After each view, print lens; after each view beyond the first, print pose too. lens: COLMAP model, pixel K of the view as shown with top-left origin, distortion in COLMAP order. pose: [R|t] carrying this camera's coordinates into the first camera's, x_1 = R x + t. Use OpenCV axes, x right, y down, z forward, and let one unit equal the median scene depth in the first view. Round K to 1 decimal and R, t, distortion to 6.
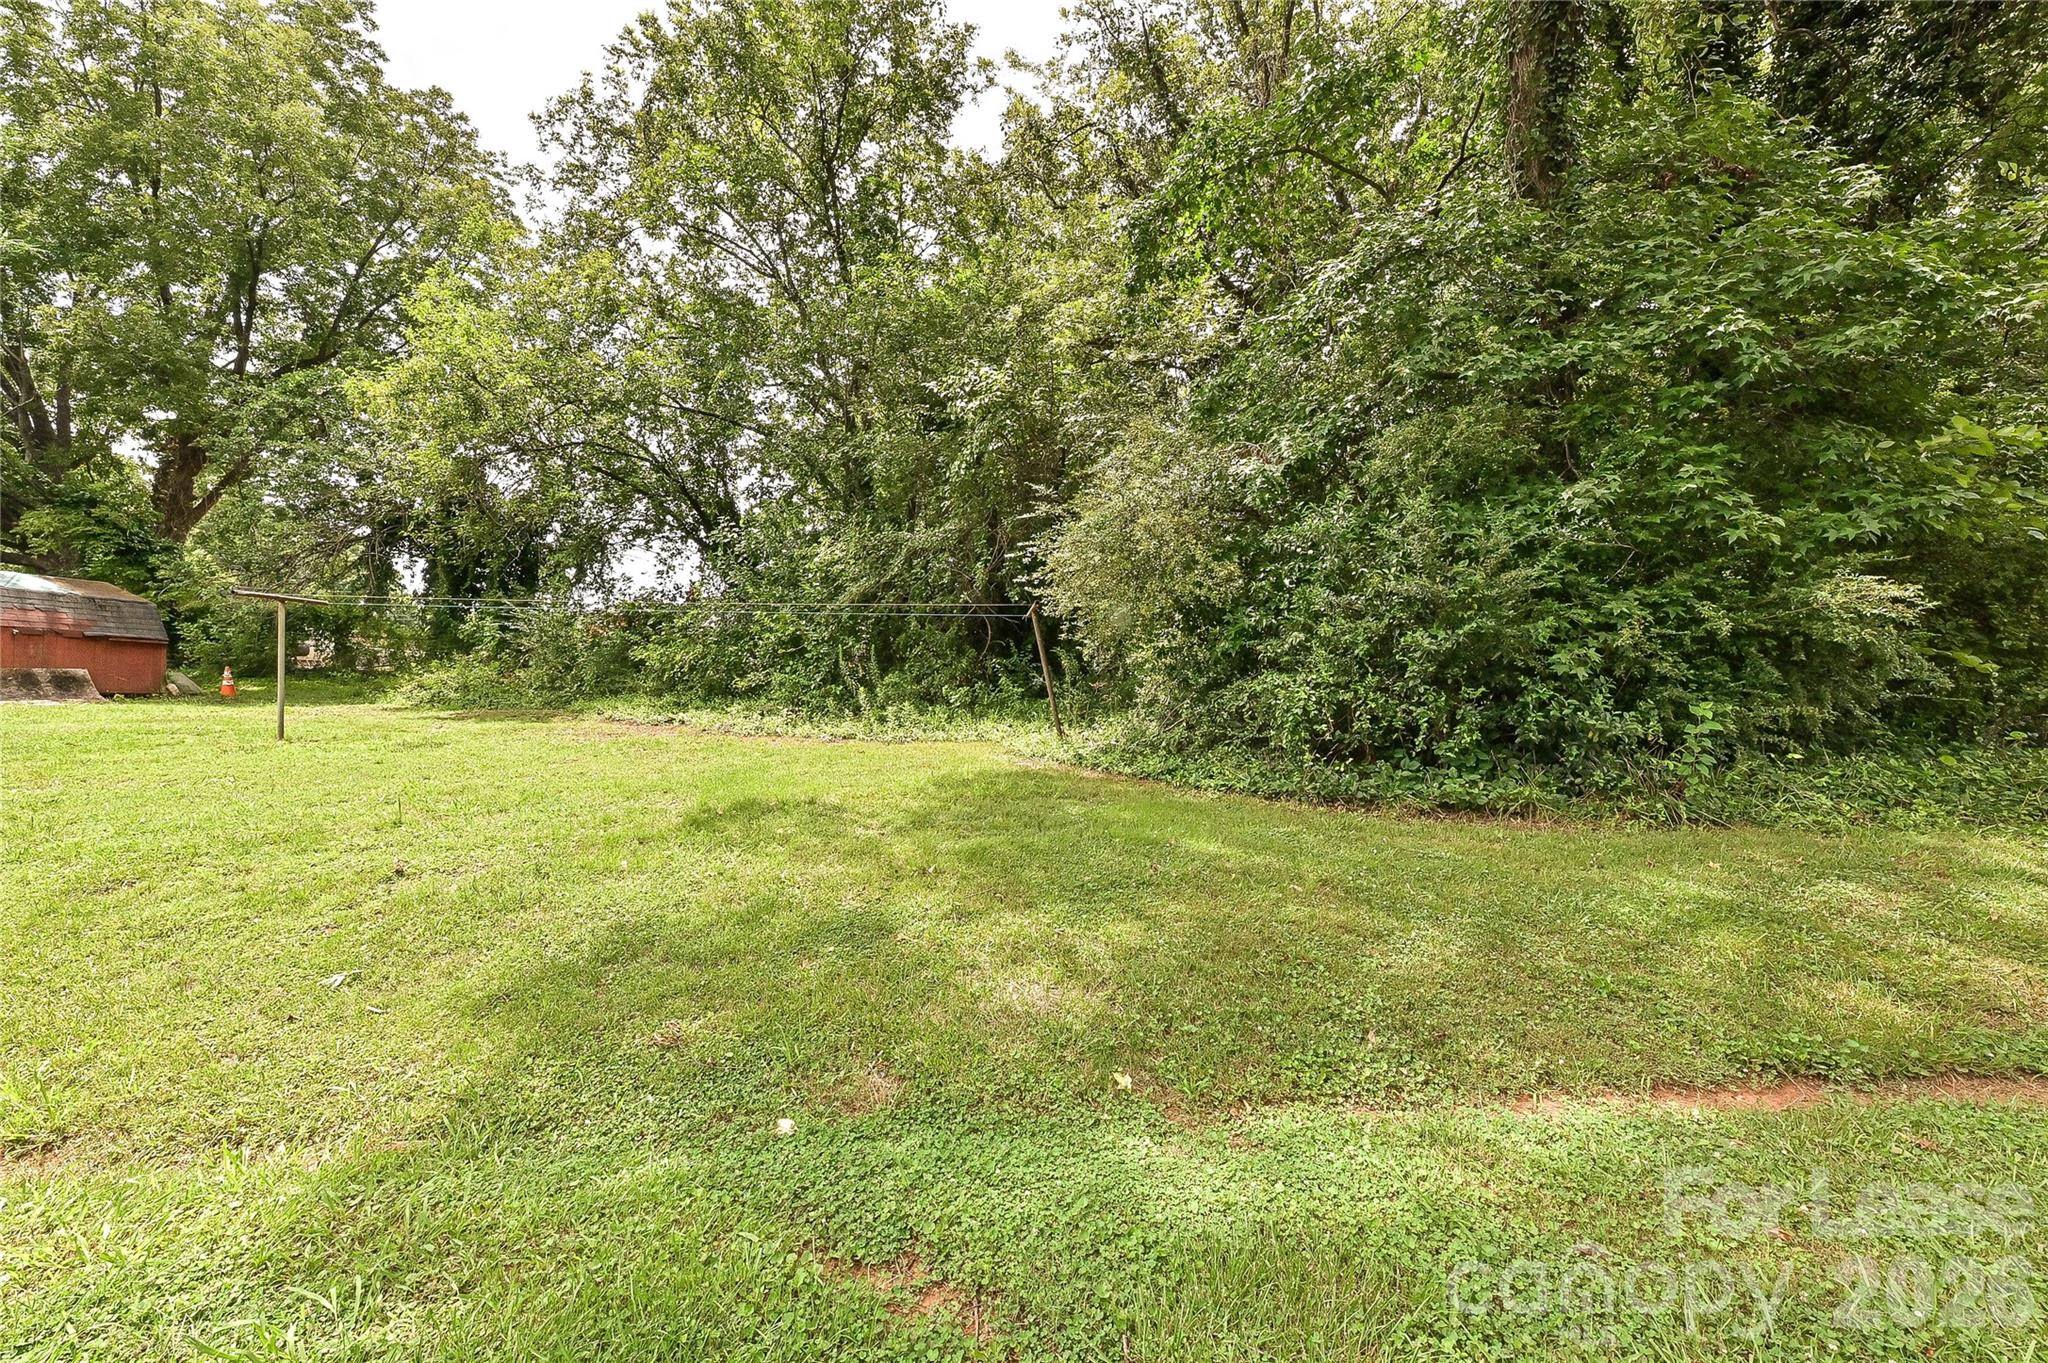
lens RADIAL K [[820.1, 0, 1028.6], [0, 820.1, 684.8], [0, 0, 1]] dist [0.001985, -0.000493]
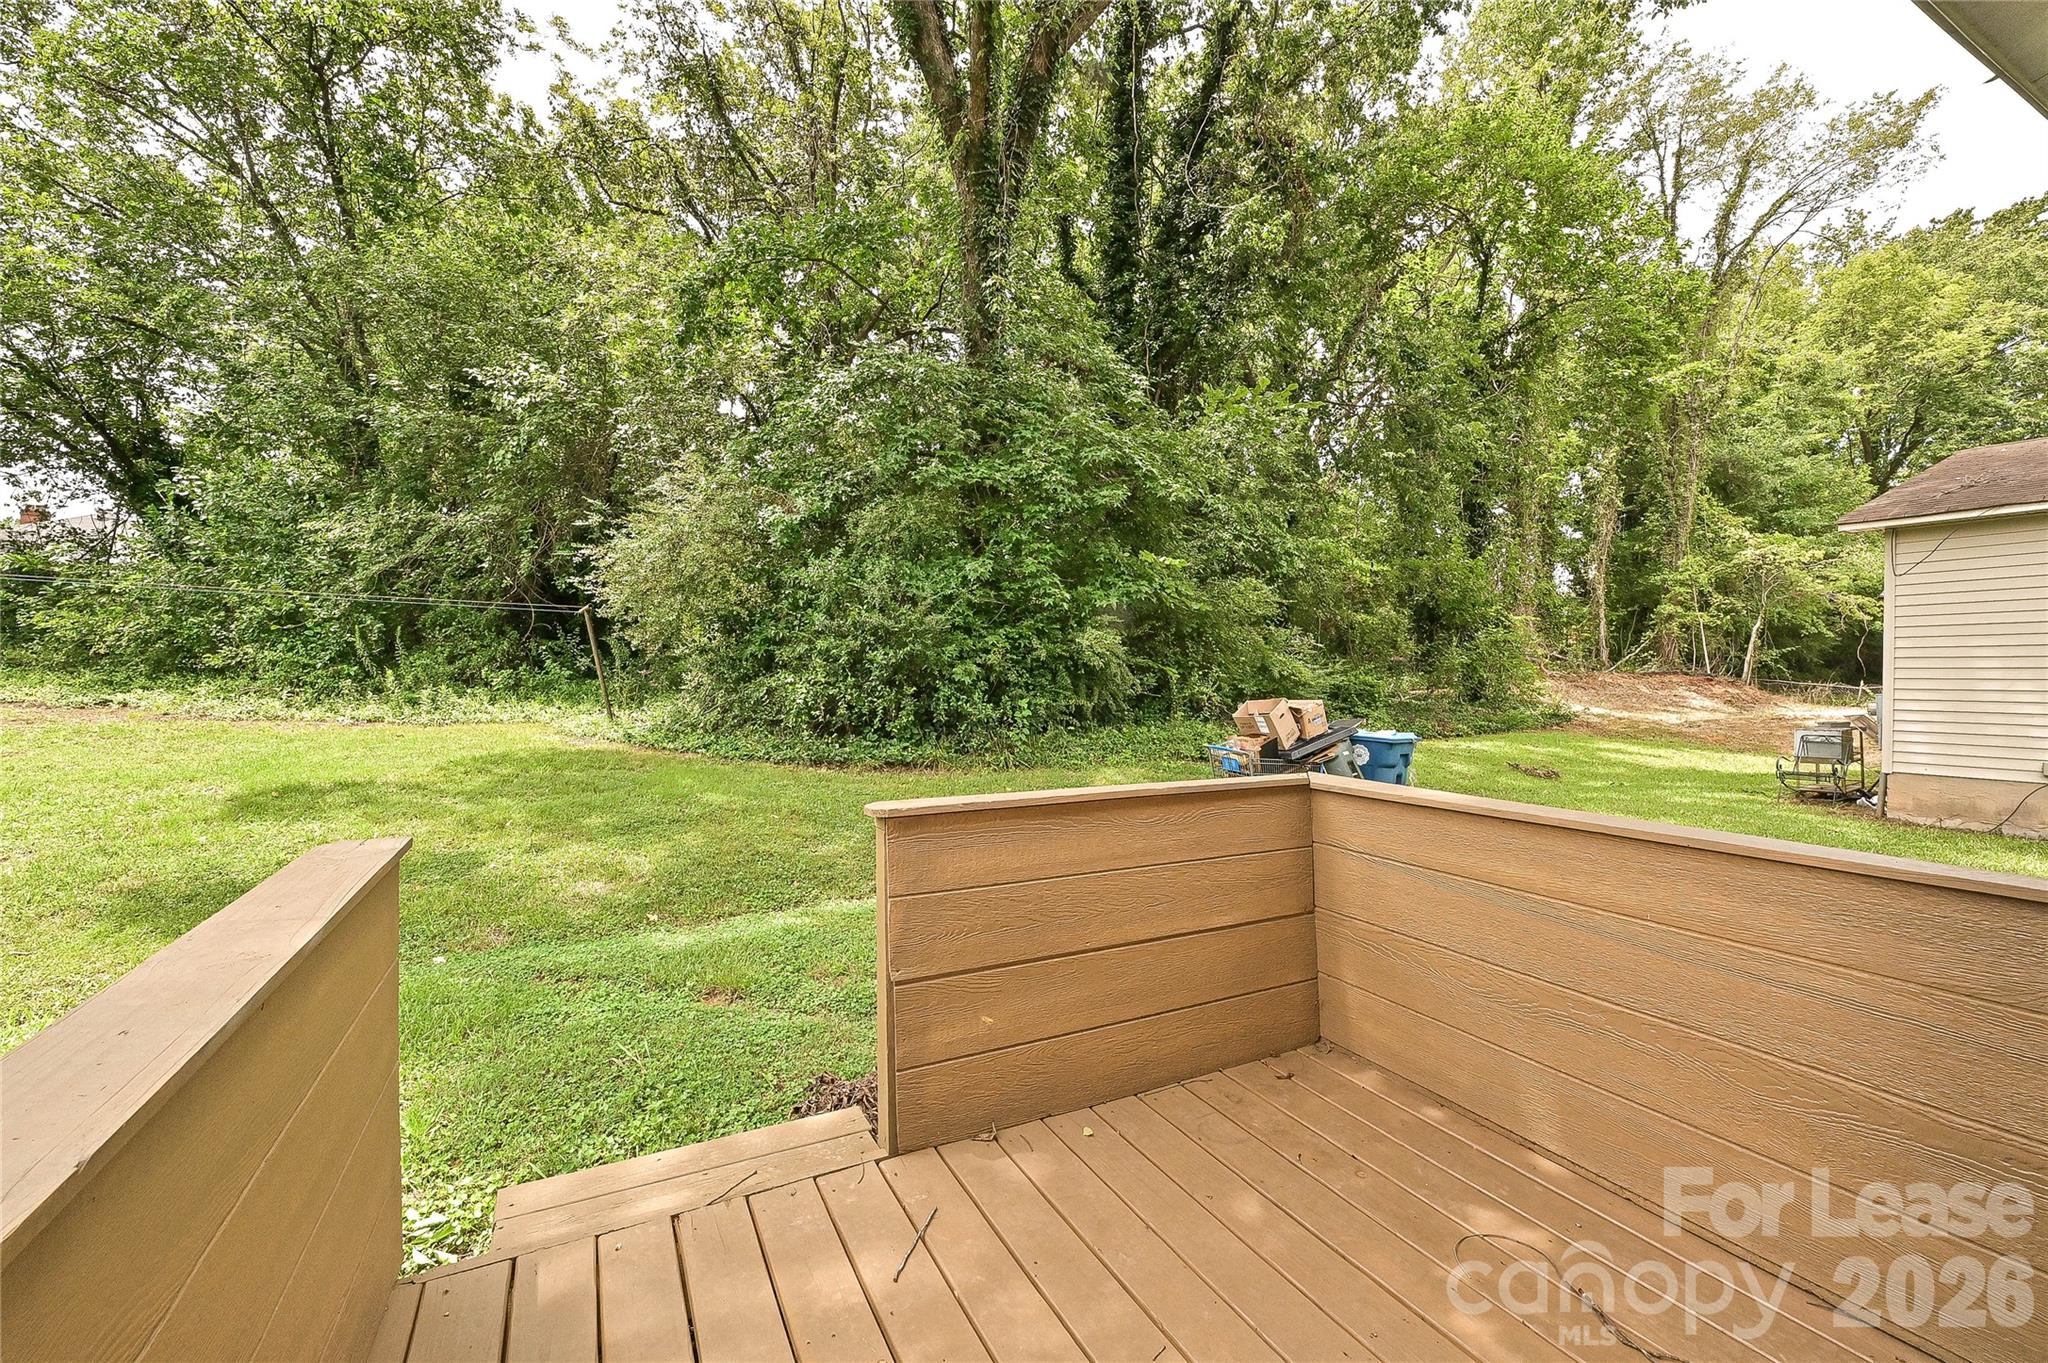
lens RADIAL K [[820.1, 0, 1029.3], [0, 820.1, 684.5], [0, 0, 1]] dist [0.001985, -0.000493]
pose [[0.870400, 0.007731, 0.492284, -0.023238], [-0.026506, 0.999162, 0.031173, -0.047217], [-0.491631, -0.040181, 0.869876, -0.390599]]
